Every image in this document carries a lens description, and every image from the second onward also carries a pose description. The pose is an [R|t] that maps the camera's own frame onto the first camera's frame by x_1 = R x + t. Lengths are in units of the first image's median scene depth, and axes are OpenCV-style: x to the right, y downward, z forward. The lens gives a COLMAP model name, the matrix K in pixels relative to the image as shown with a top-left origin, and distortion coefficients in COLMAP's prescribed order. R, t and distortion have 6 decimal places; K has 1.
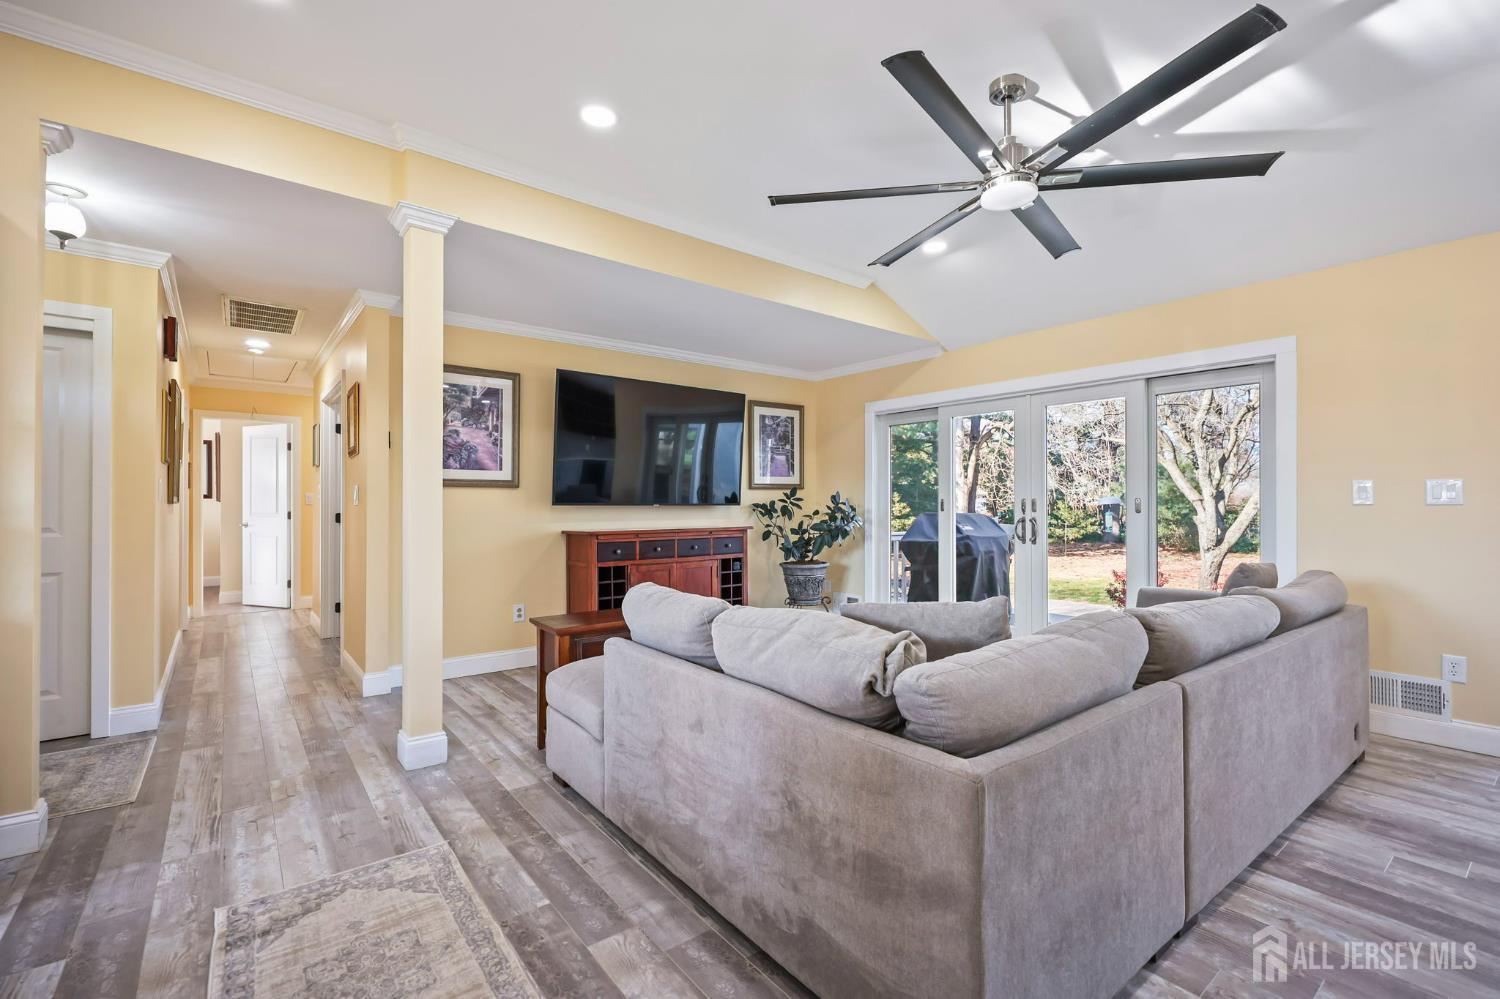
lens RADIAL K [[660.7, 0, 751.0], [0, 660.7, 500.4], [0, 0, 1]] dist [0.000206, -0.000137]
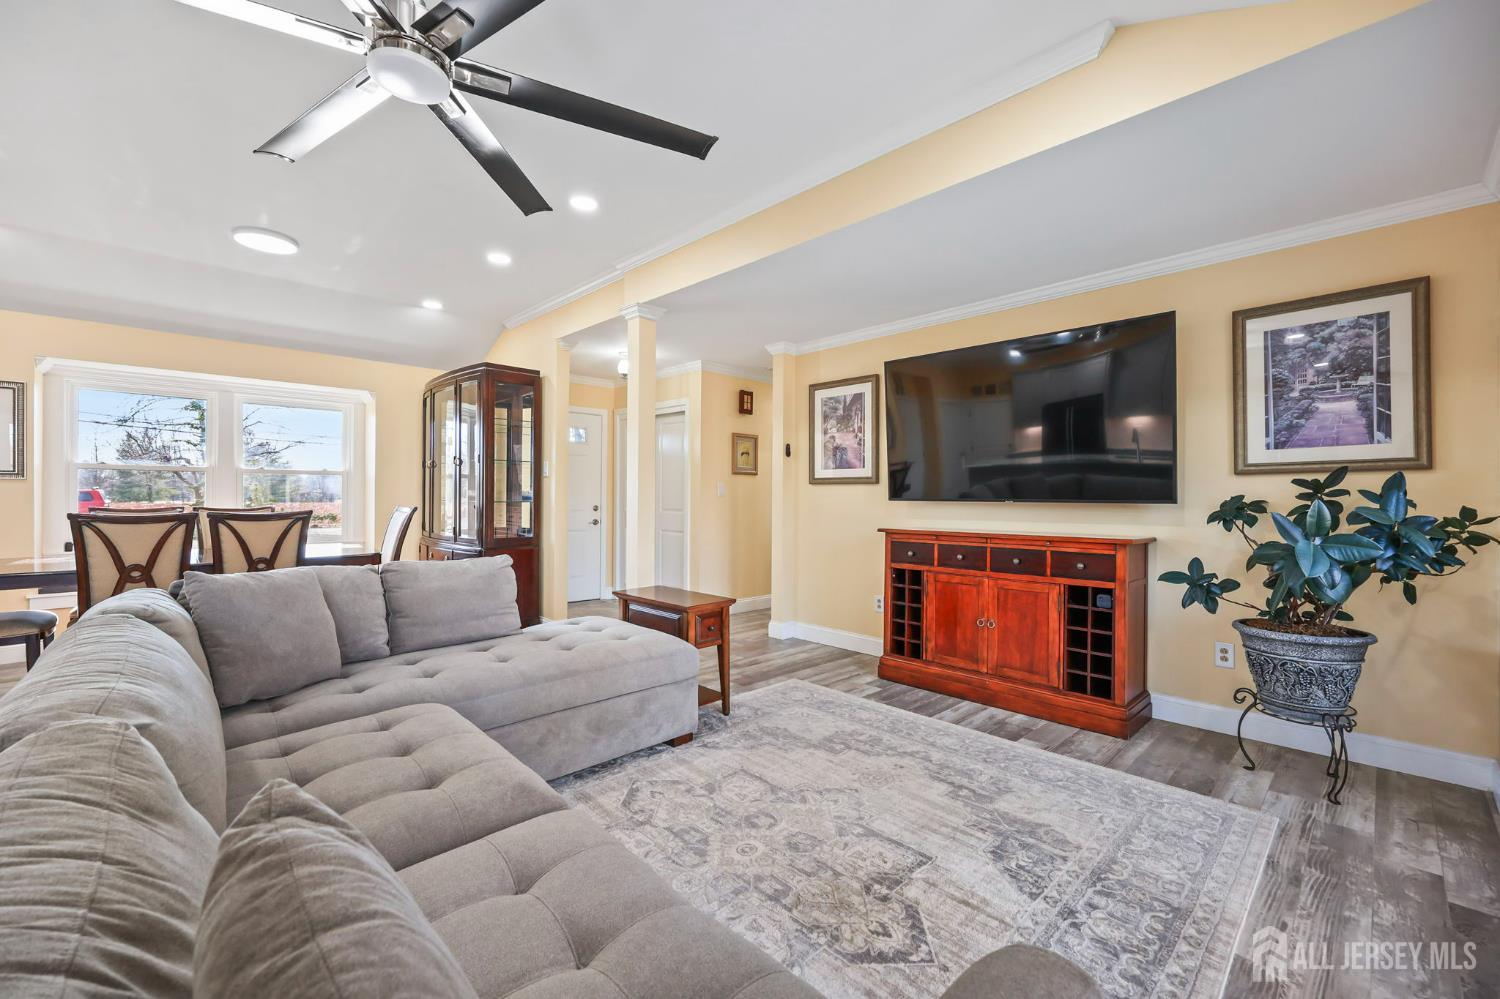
lens RADIAL K [[613.8, 0, 750.0], [0, 613.8, 496.6], [0, 0, 1]] dist [0.001088, -0.000228]
pose [[0.096594, 0.000166, -0.995324, 0.627326], [-0.000596, 1.000000, 0.000109, 0.001731], [0.995324, 0.000583, 0.096594, 0.743858]]
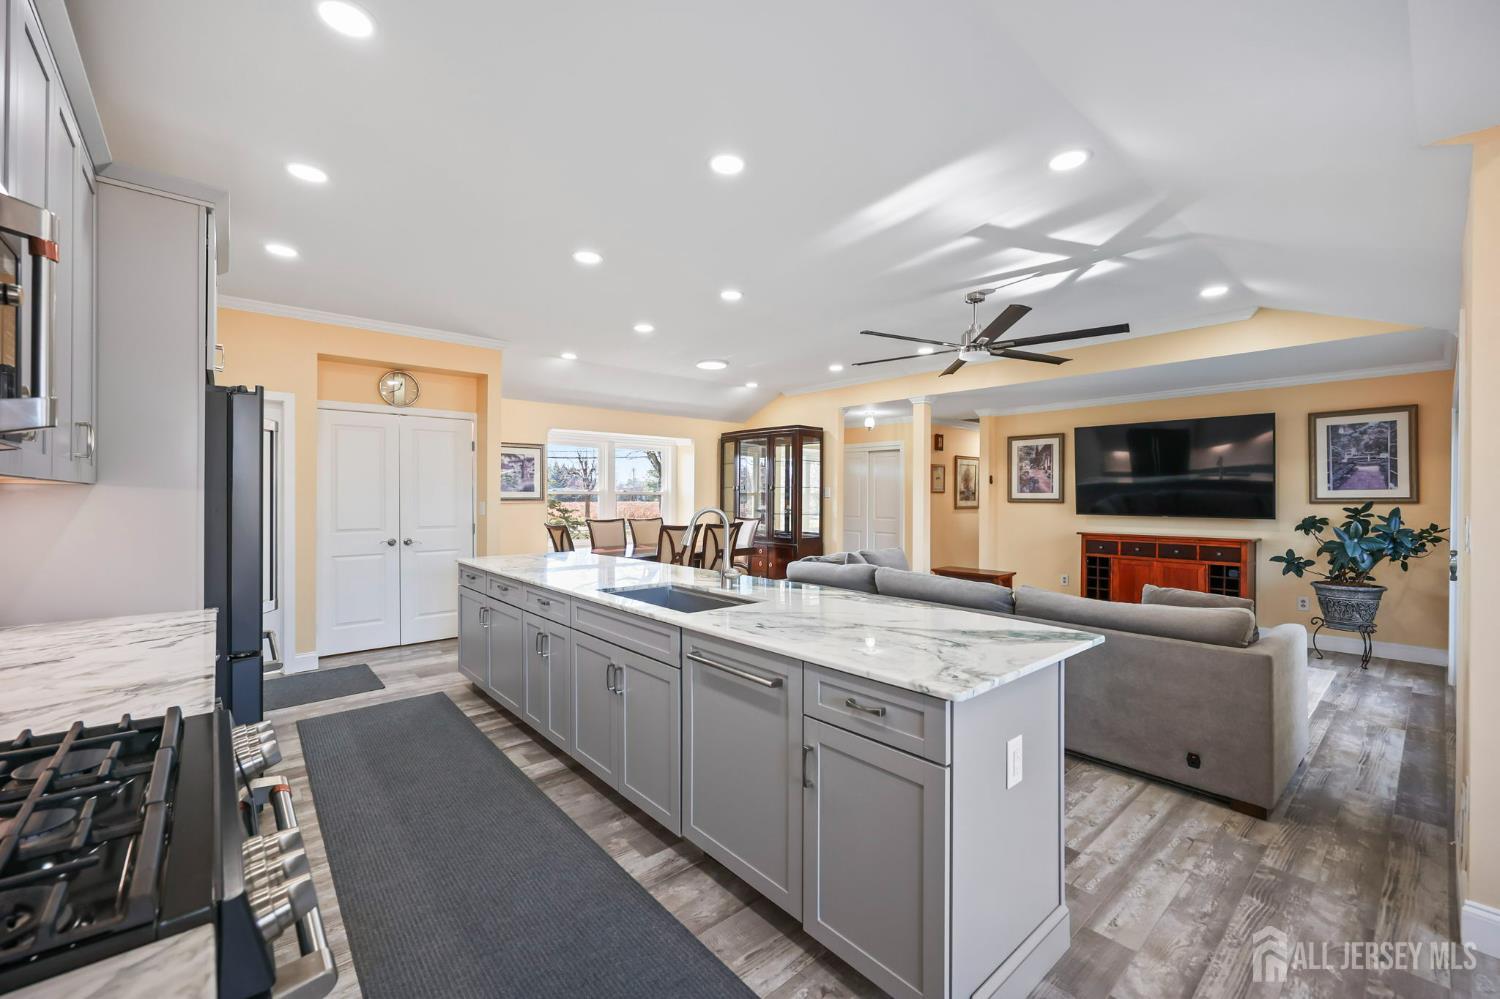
lens RADIAL K [[606.1, 0, 748.1], [0, 606.1, 497.8], [0, 0, 1]] dist [0.002038, 0.000061]
pose [[0.045457, 0.003598, -0.998960, 1.166895], [0.002458, 0.999990, 0.003714, -0.041801], [0.998963, -0.002624, 0.045448, 0.164004]]
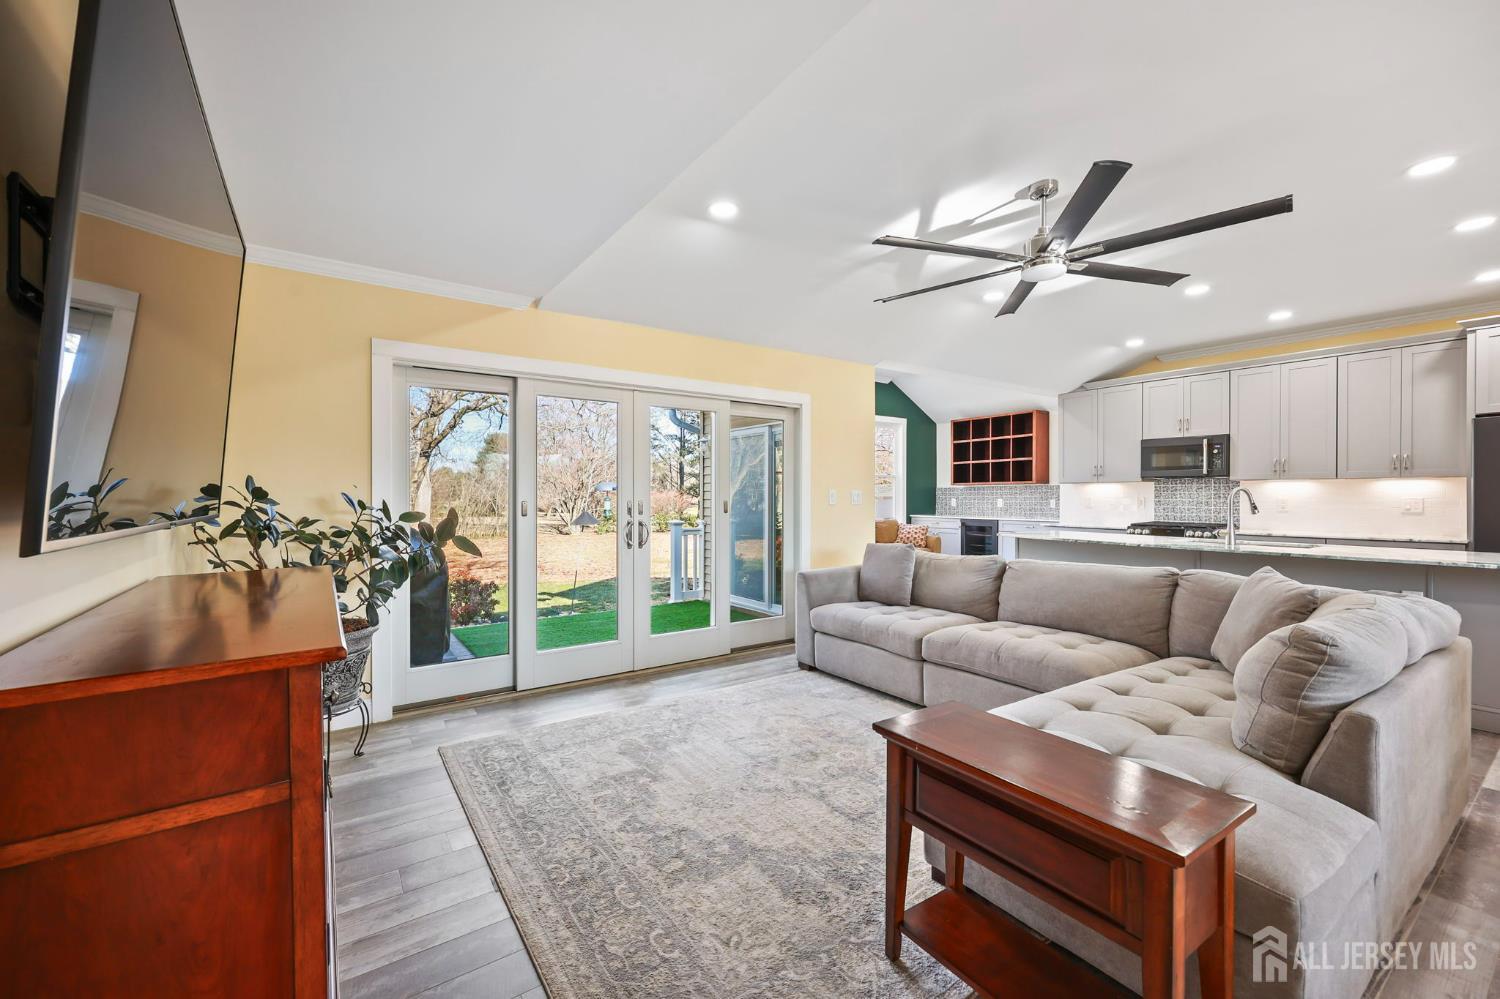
lens RADIAL K [[604.6, 0, 751.7], [0, 604.6, 497.3], [0, 0, 1]] dist [0.002900, 0.000036]
pose [[0.061669, -0.000046, 0.998097, -0.474038], [-0.005668, 0.999984, 0.000396, -0.008809], [-0.998081, -0.005682, 0.061668, 0.849405]]
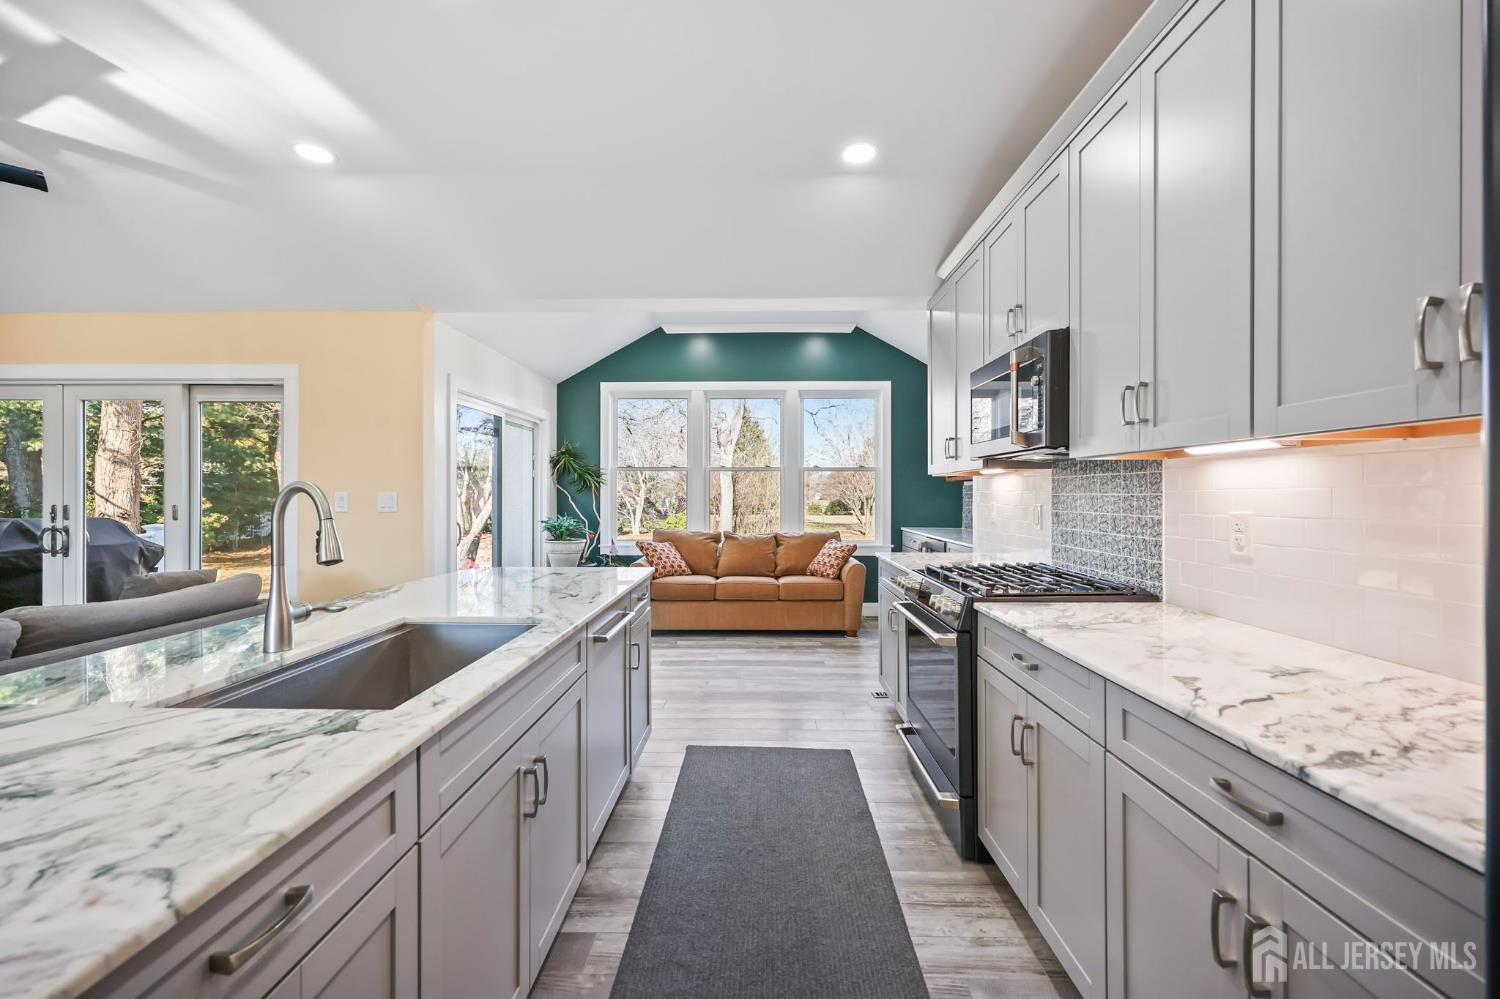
lens RADIAL K [[604.6, 0, 751.7], [0, 604.6, 497.3], [0, 0, 1]] dist [0.002900, 0.000036]
pose [[0.632304, 0.000217, 0.774720, 0.410090], [-0.006506, 0.999966, 0.005030, -0.023701], [-0.774693, -0.008220, 0.632285, -0.225627]]
